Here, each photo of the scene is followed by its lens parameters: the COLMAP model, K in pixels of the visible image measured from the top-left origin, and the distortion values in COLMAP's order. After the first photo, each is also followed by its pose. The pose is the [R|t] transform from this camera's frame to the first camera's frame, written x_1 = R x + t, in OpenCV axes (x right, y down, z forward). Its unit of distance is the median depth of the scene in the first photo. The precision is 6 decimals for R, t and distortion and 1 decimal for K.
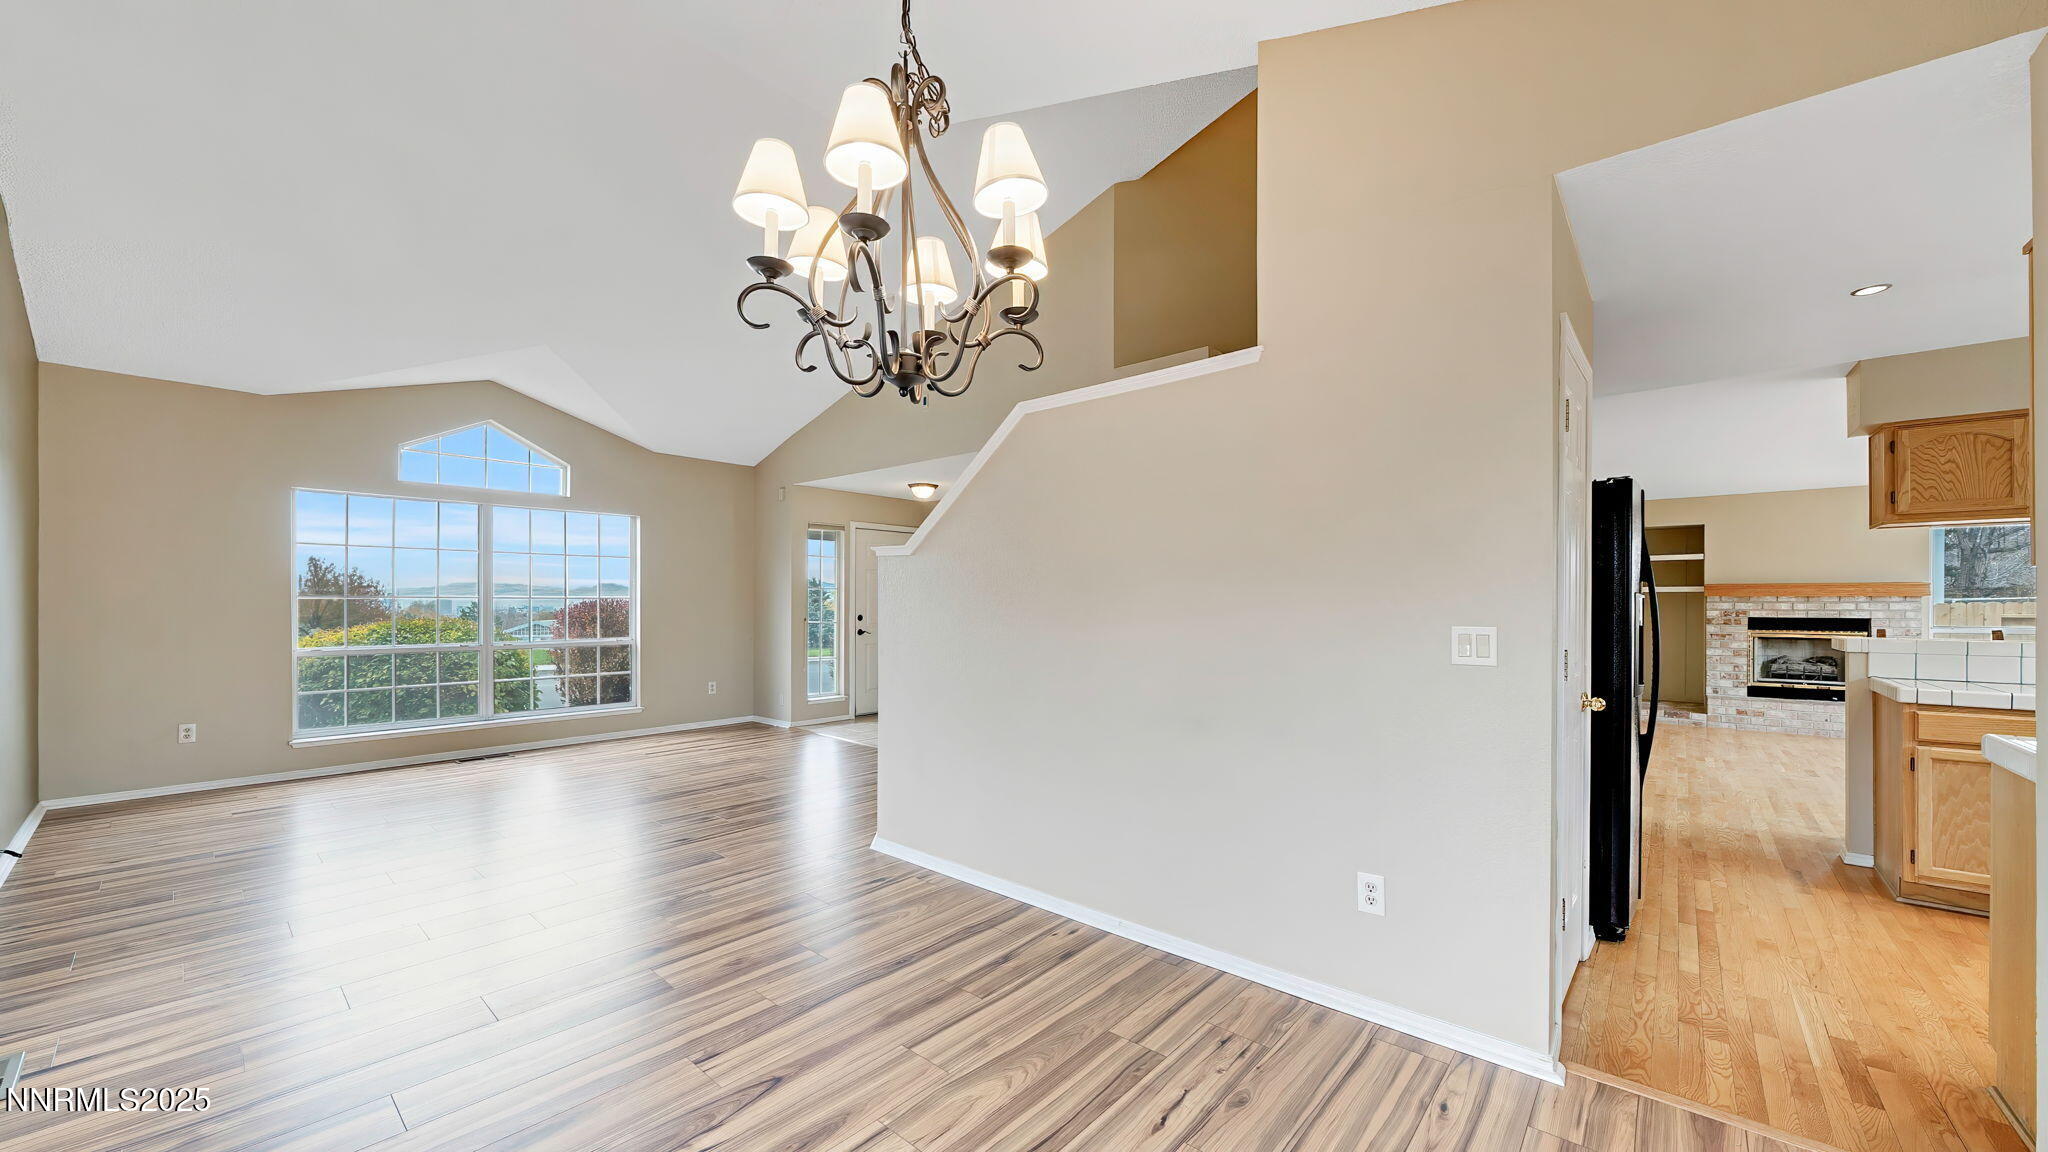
lens RADIAL K [[730.3, 0, 1018.9], [0, 730.3, 597.9], [0, 0, 1]] dist [0.000051, -0.000082]
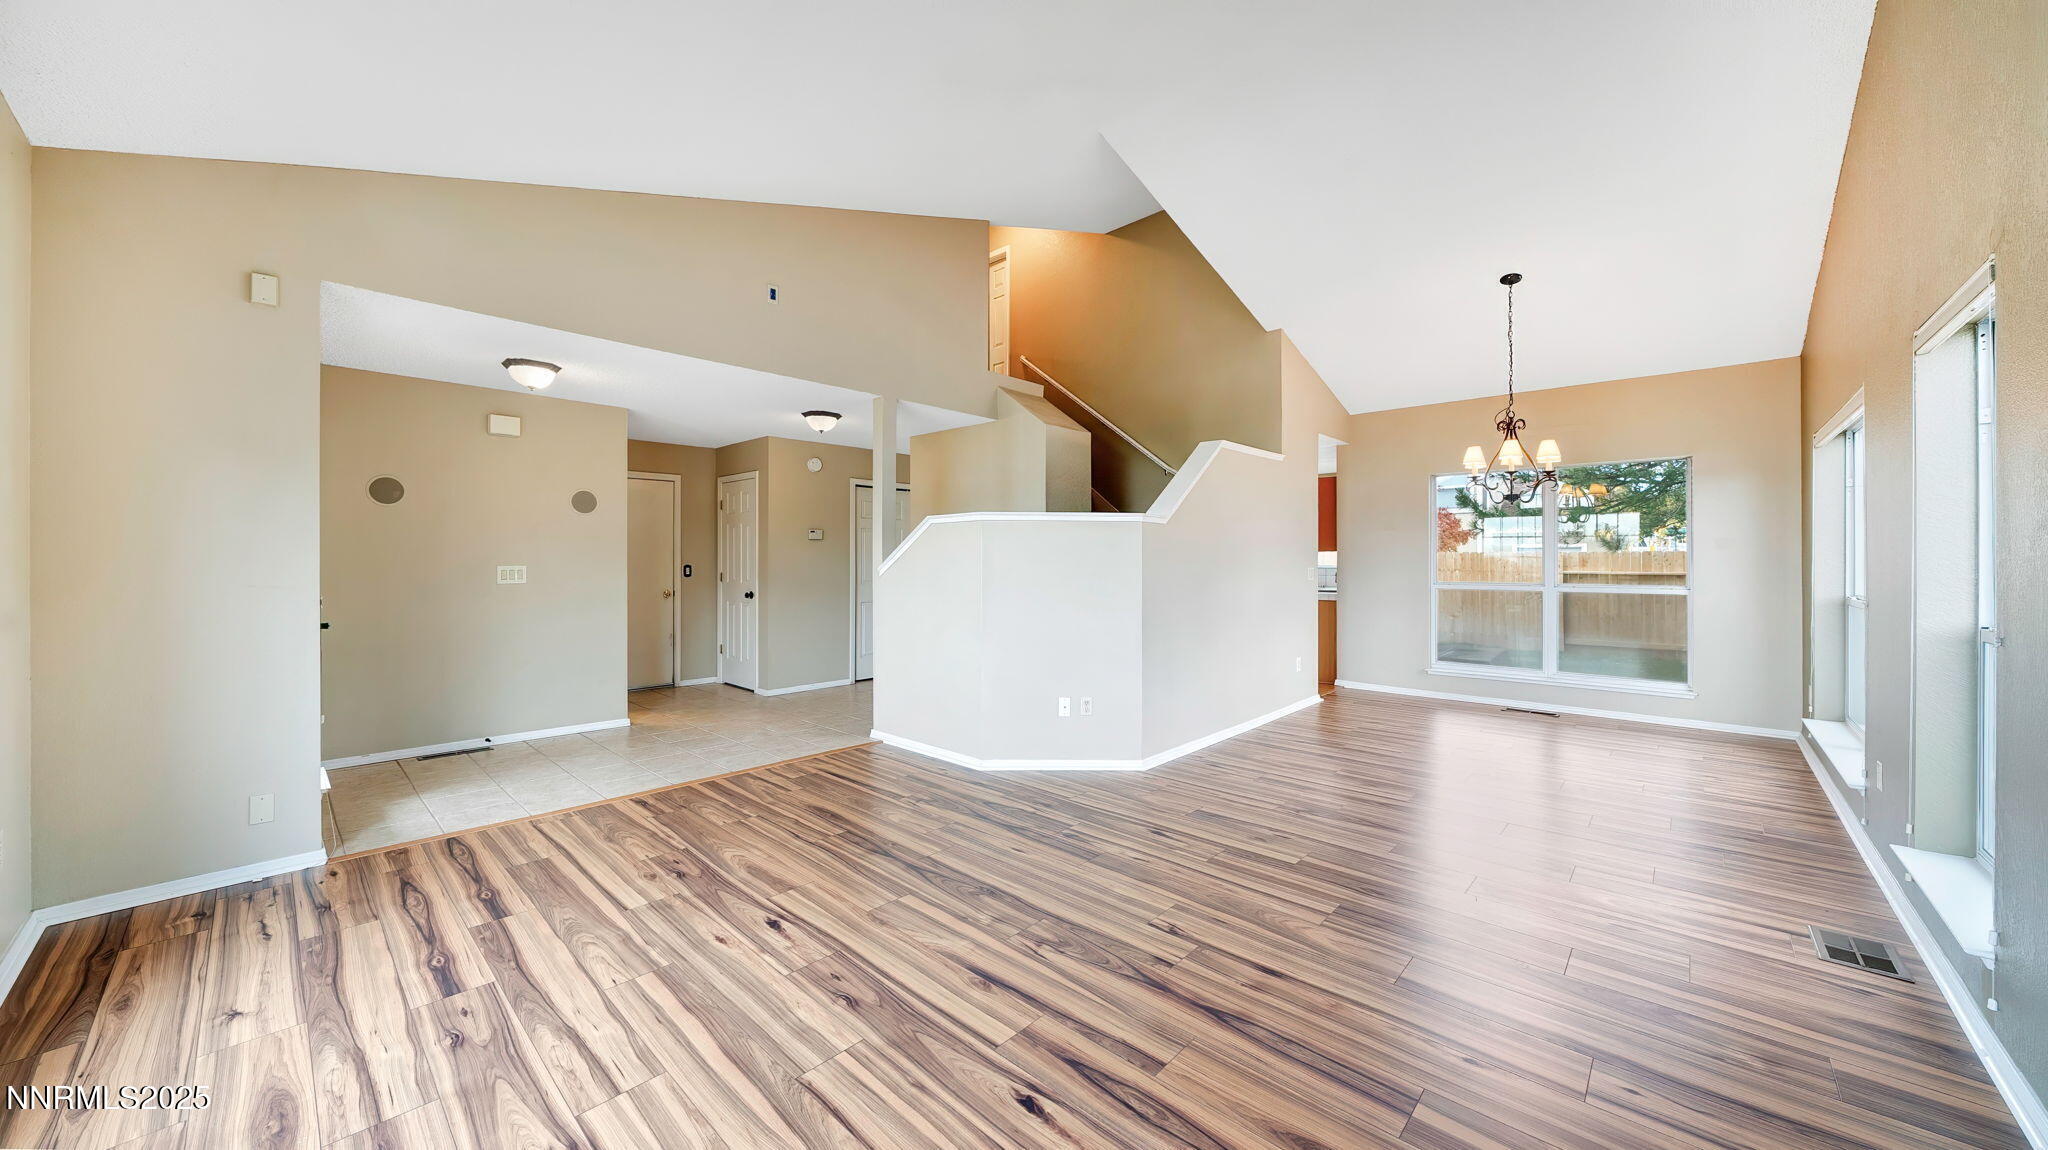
lens RADIAL K [[730.3, 0, 1018.9], [0, 730.3, 596.9], [0, 0, 1]] dist [0.000051, -0.000082]
pose [[0.035272, -0.056585, 0.997775, -0.672476], [0.002028, 0.998398, 0.056549, 0.006492], [-0.999376, 0.000029, 0.035330, 0.589492]]
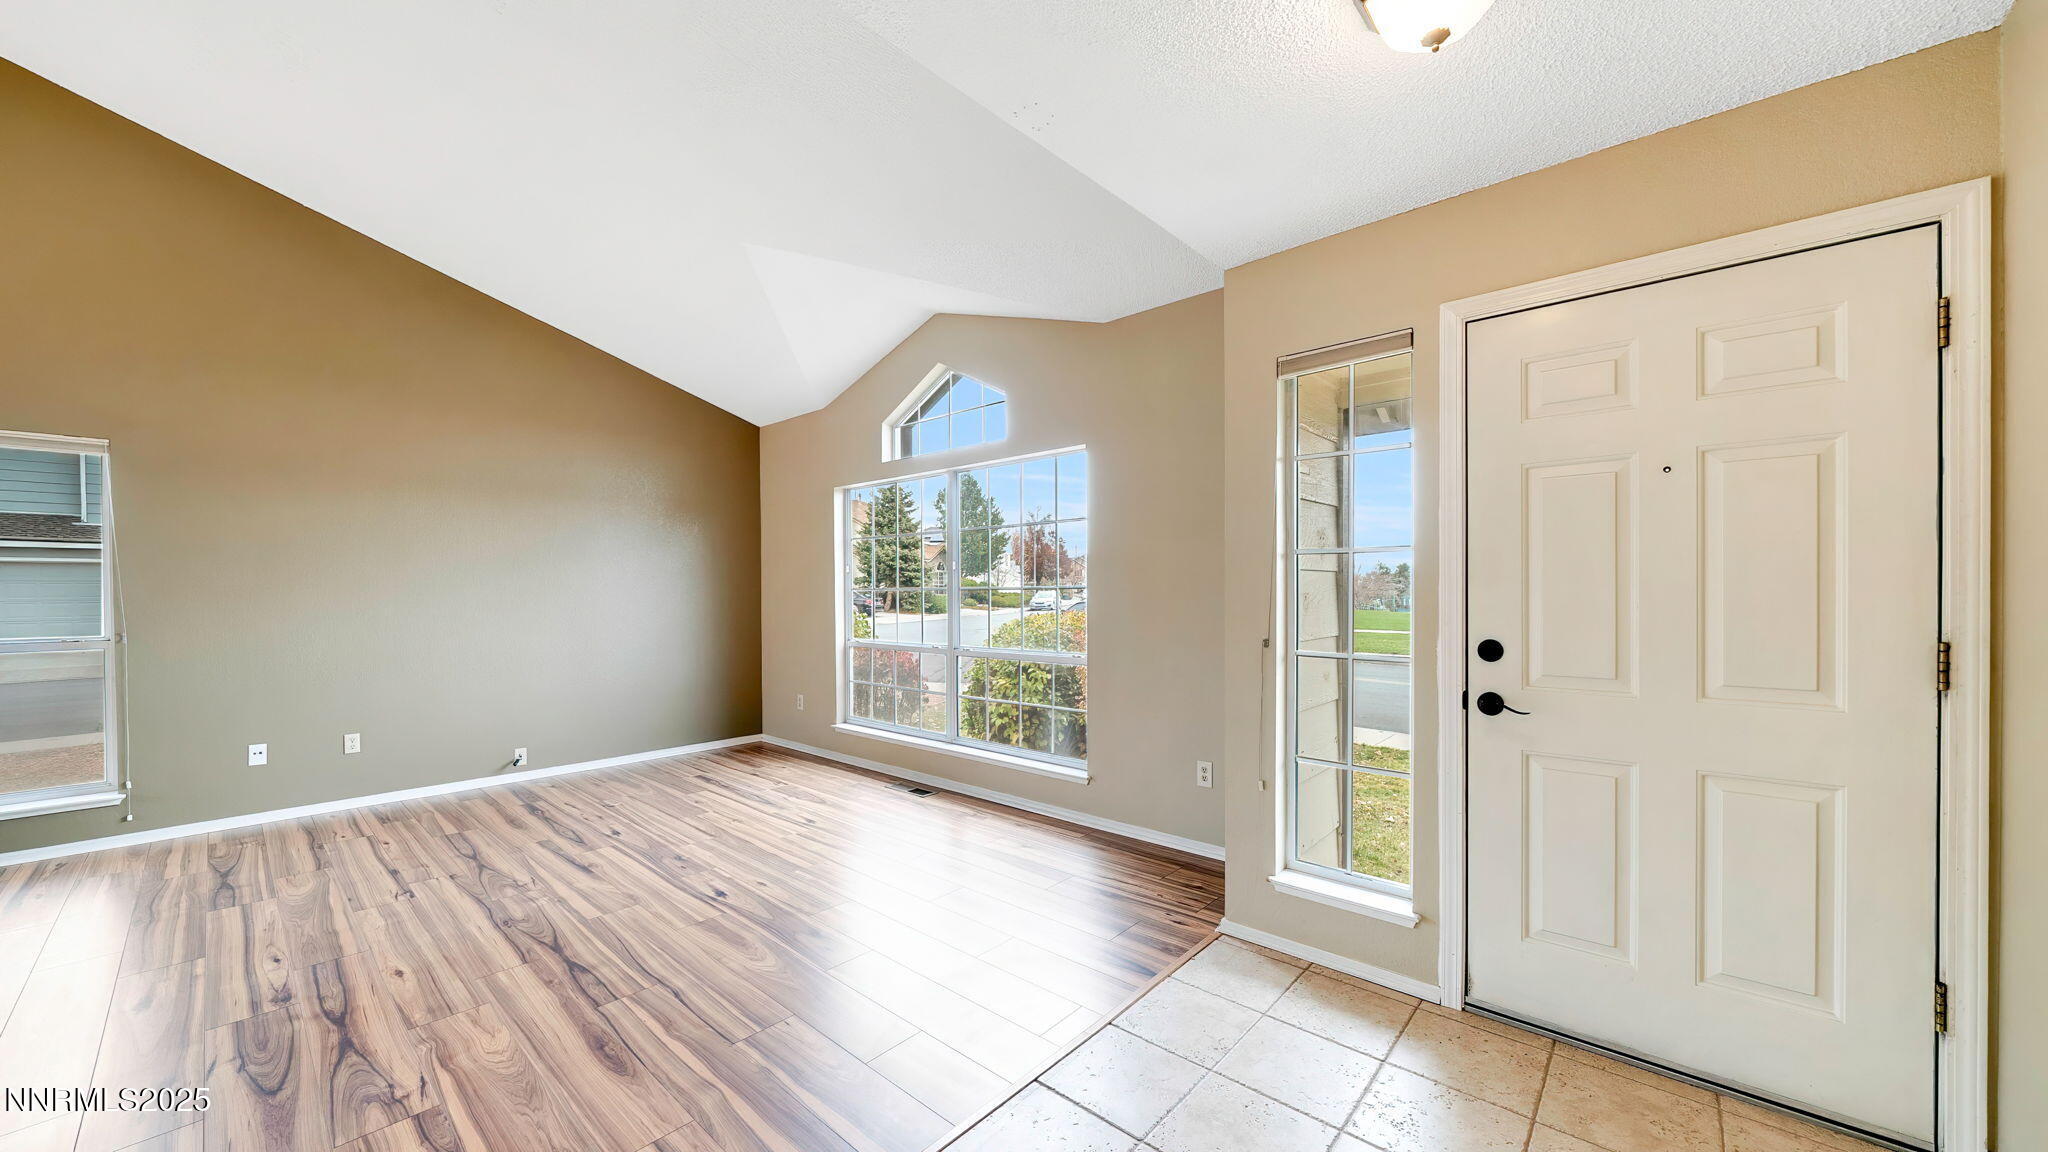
lens RADIAL K [[730.3, 0, 1018.9], [0, 730.3, 597.9], [0, 0, 1]] dist [0.000051, -0.000082]
pose [[-0.008712, 0.004783, -0.999951, 0.055359], [0.006832, 0.999966, 0.004724, 0.006263], [0.999939, -0.006791, -0.008745, 0.885171]]
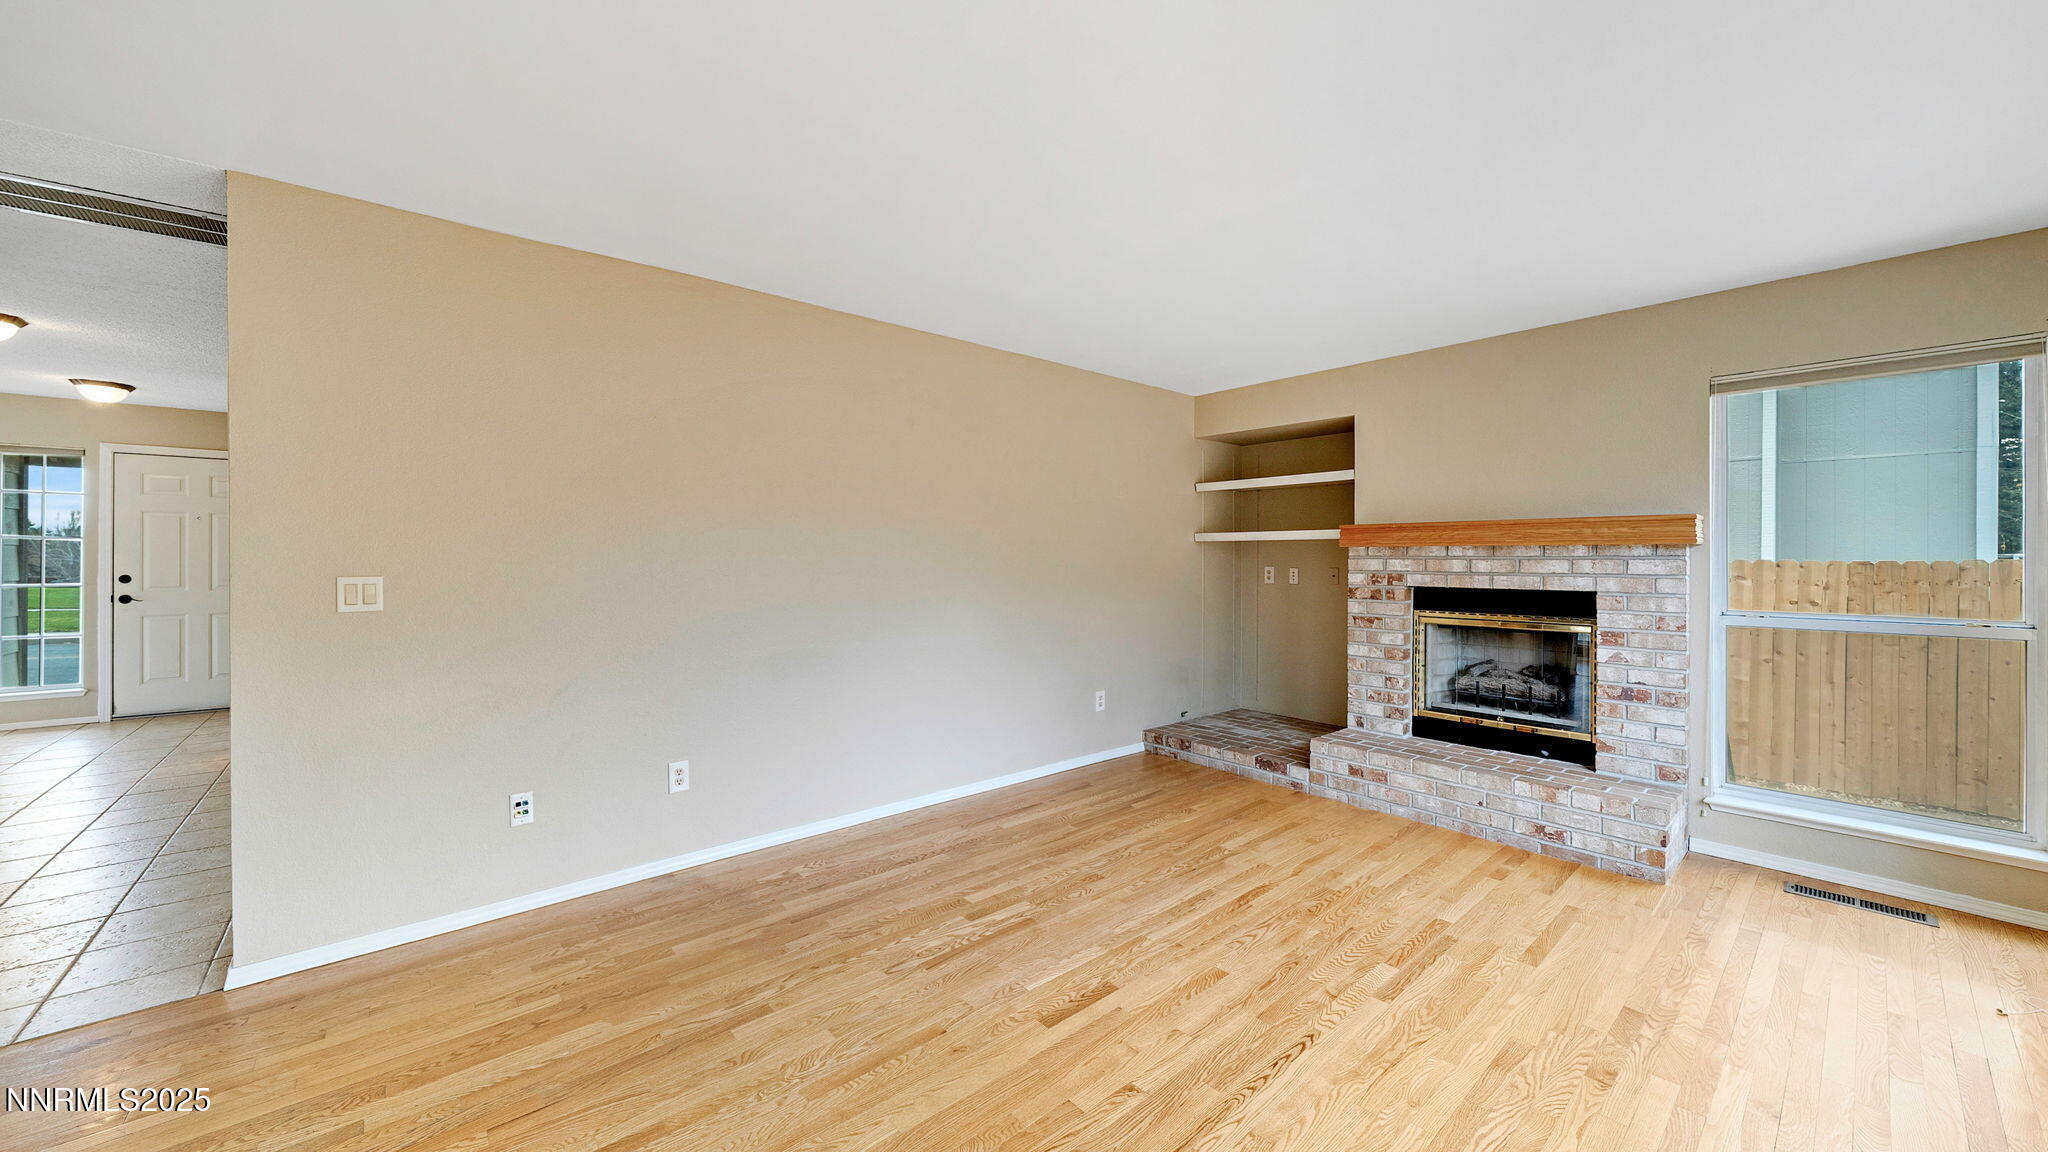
lens RADIAL K [[734.6, 0, 1030.7], [0, 734.6, 555.2], [0, 0, 1]] dist [-0.006977, -0.000052]
pose [[0.991756, 0.000319, -0.128141, 0.796007], [-0.000034, 0.999998, 0.002232, 0.002861], [0.128142, -0.002210, 0.991753, 0.440195]]
